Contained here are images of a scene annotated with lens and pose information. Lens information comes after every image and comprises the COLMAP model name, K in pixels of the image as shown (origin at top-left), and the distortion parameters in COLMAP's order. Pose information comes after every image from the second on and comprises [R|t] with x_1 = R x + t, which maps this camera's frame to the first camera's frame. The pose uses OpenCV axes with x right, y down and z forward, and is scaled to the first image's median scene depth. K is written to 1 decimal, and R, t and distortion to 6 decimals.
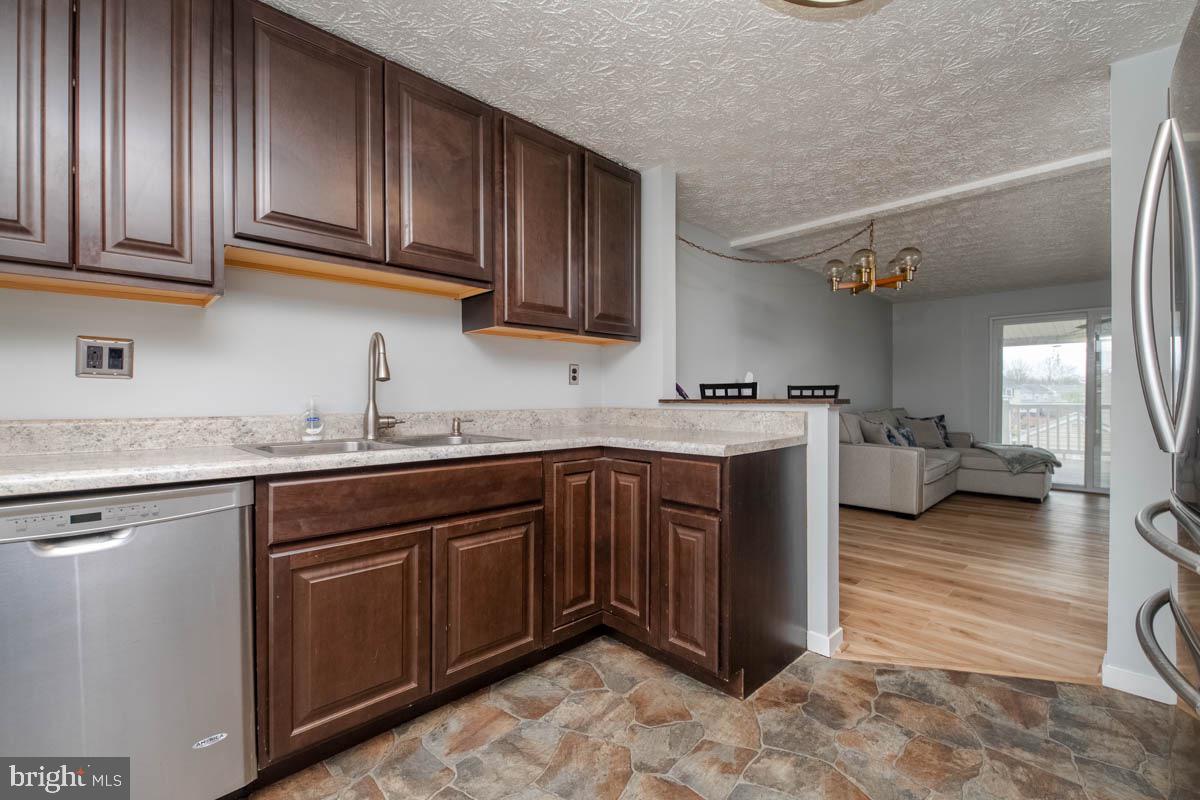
lens RADIAL K [[508.1, 0, 600.0], [0, 508.1, 400.0], [0, 0, 1]] dist [-0.017542, -0.000592]
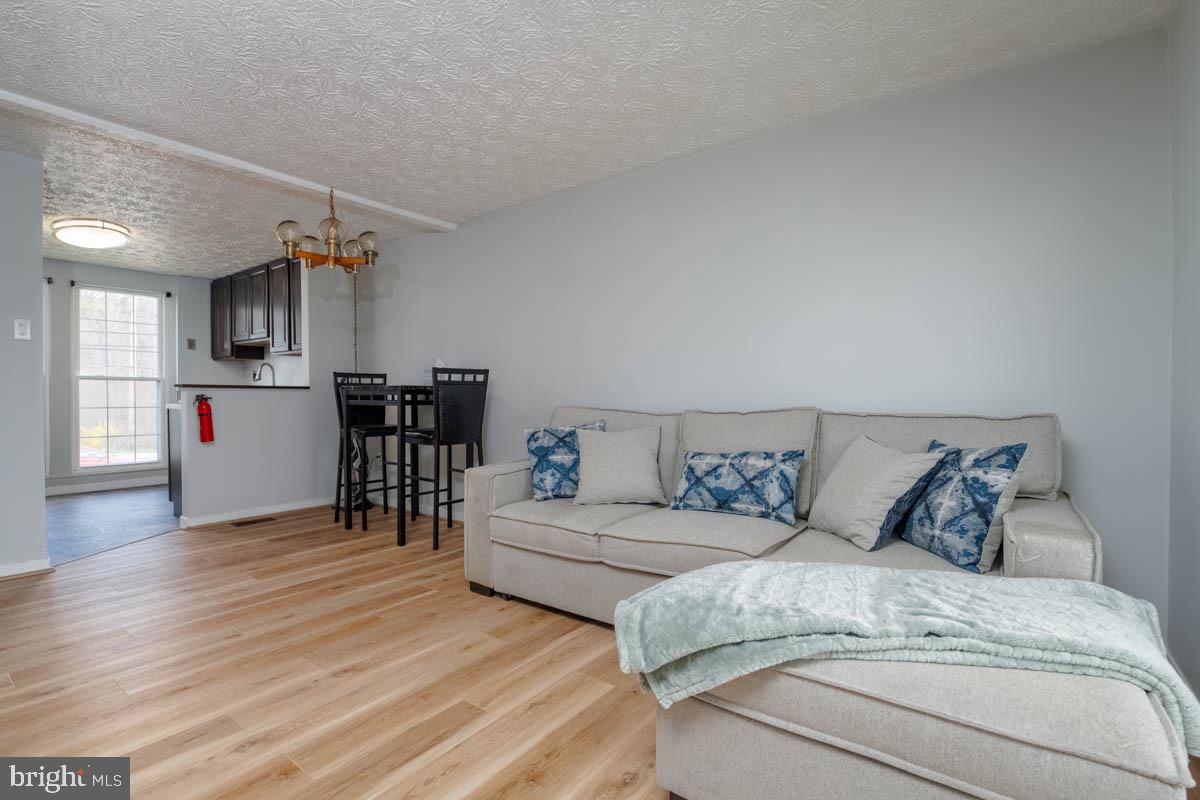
lens RADIAL K [[556.6, 0, 600.0], [0, 556.6, 400.0], [0, 0, 1]] dist [-0.001021, -0.000714]
pose [[0.159346, 0.013742, -0.987127, 3.141982], [-0.005737, 0.999899, 0.012994, 0.021806], [0.987206, 0.003592, 0.159409, 2.545944]]
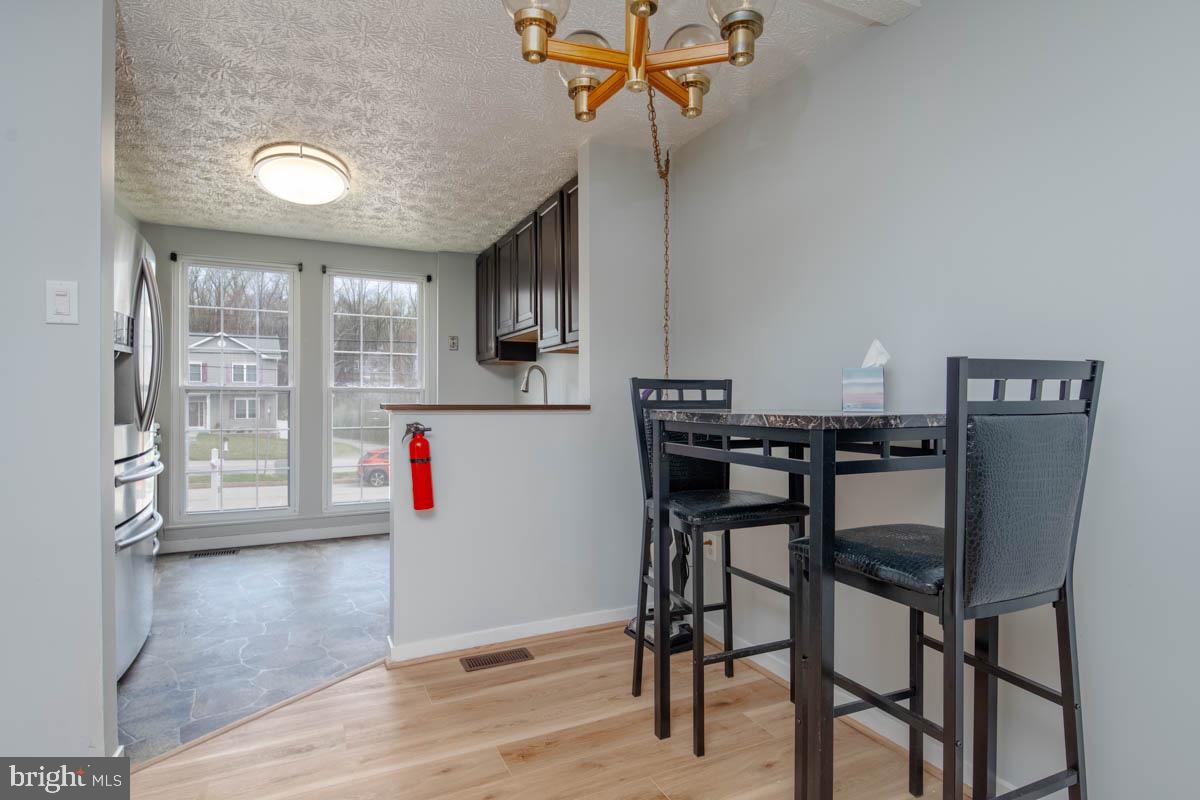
lens RADIAL K [[619.4, 0, 600.0], [0, 619.4, 400.0], [0, 0, 1]] dist [0.000637, 0.000017]
pose [[-0.314960, 0.004204, -0.949096, 1.783644], [-0.004407, 0.999973, 0.005892, -0.024787], [0.949095, 0.006038, -0.314933, 2.119553]]
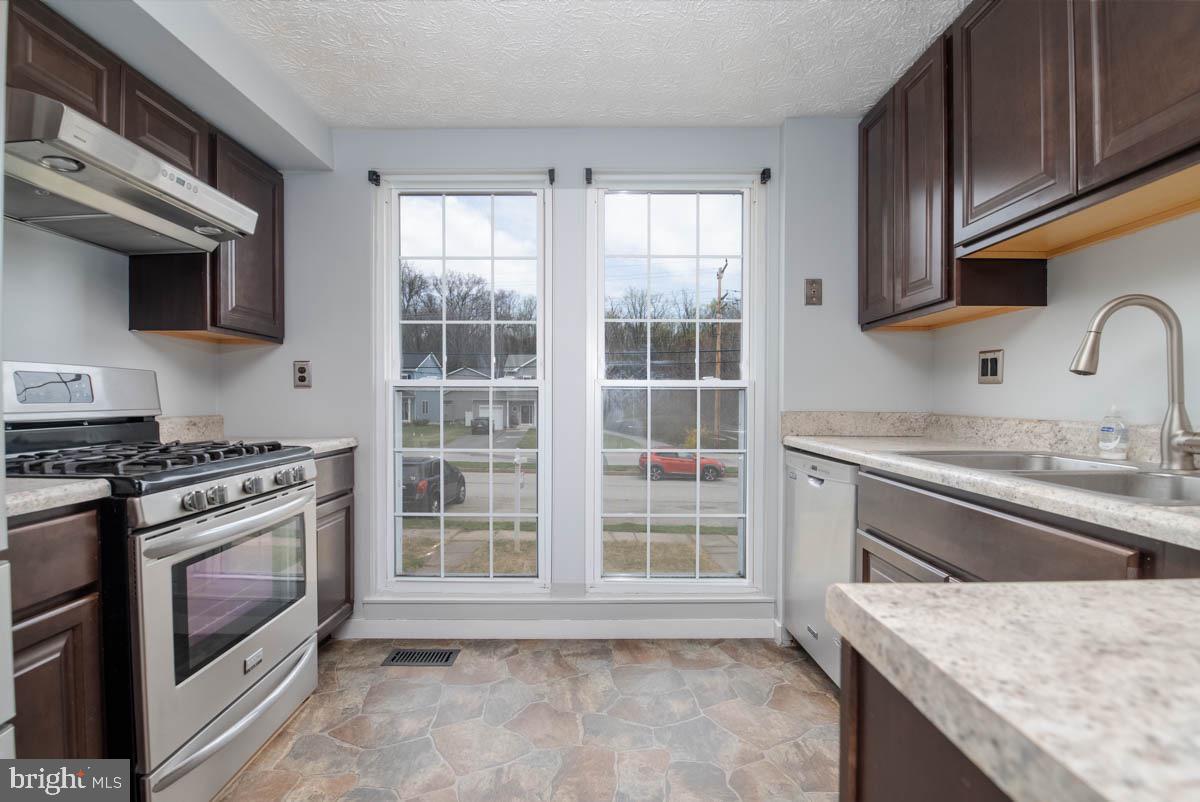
lens RADIAL K [[508.1, 0, 600.0], [0, 508.1, 401.0], [0, 0, 1]] dist [-0.017542, -0.000592]
pose [[-0.685928, 0.006301, -0.727642, 0.494659], [0.001615, 0.999973, 0.007136, -0.010611], [0.727668, 0.003719, -0.685920, 1.010188]]
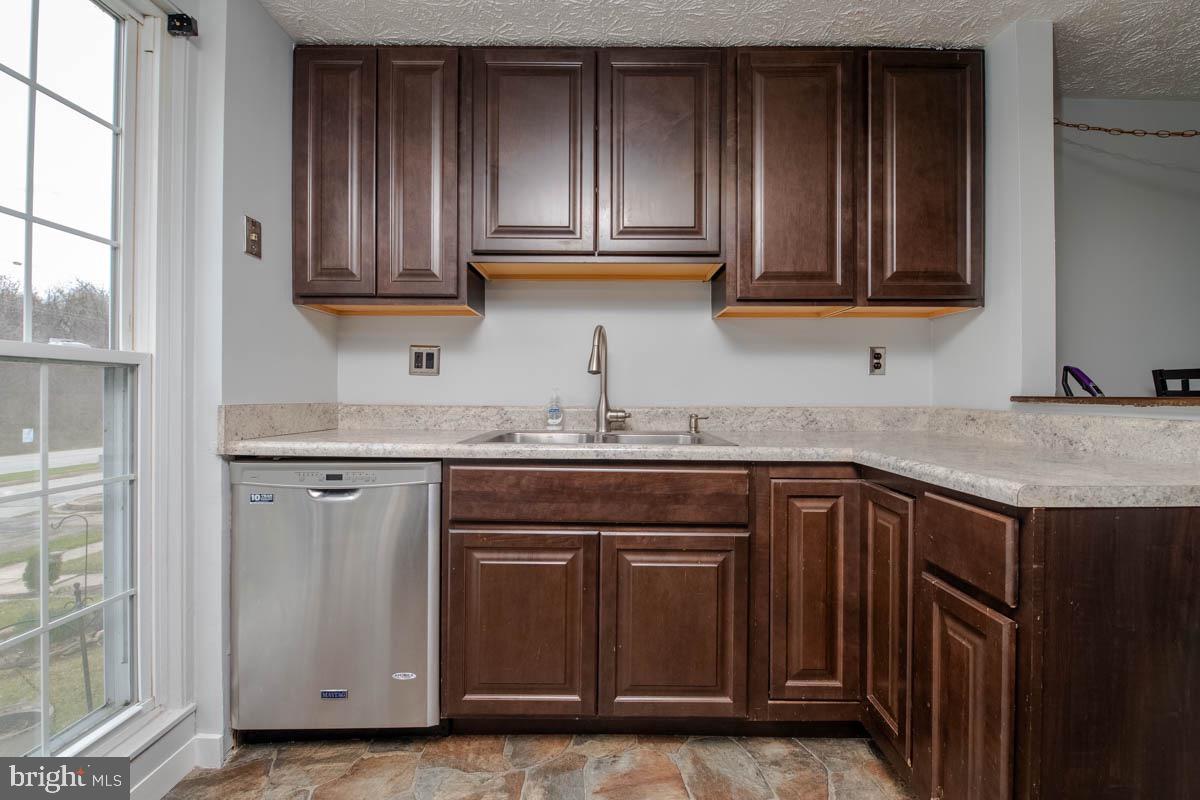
lens RADIAL K [[511.1, 0, 601.9], [0, 511.1, 388.5], [0, 0, 1]] dist [-0.011956, -0.000257]
pose [[0.714007, 0.000421, -0.700139, 0.282355], [-0.009077, 0.999921, -0.008656, -0.000691], [0.700080, 0.012536, 0.713954, 0.307110]]
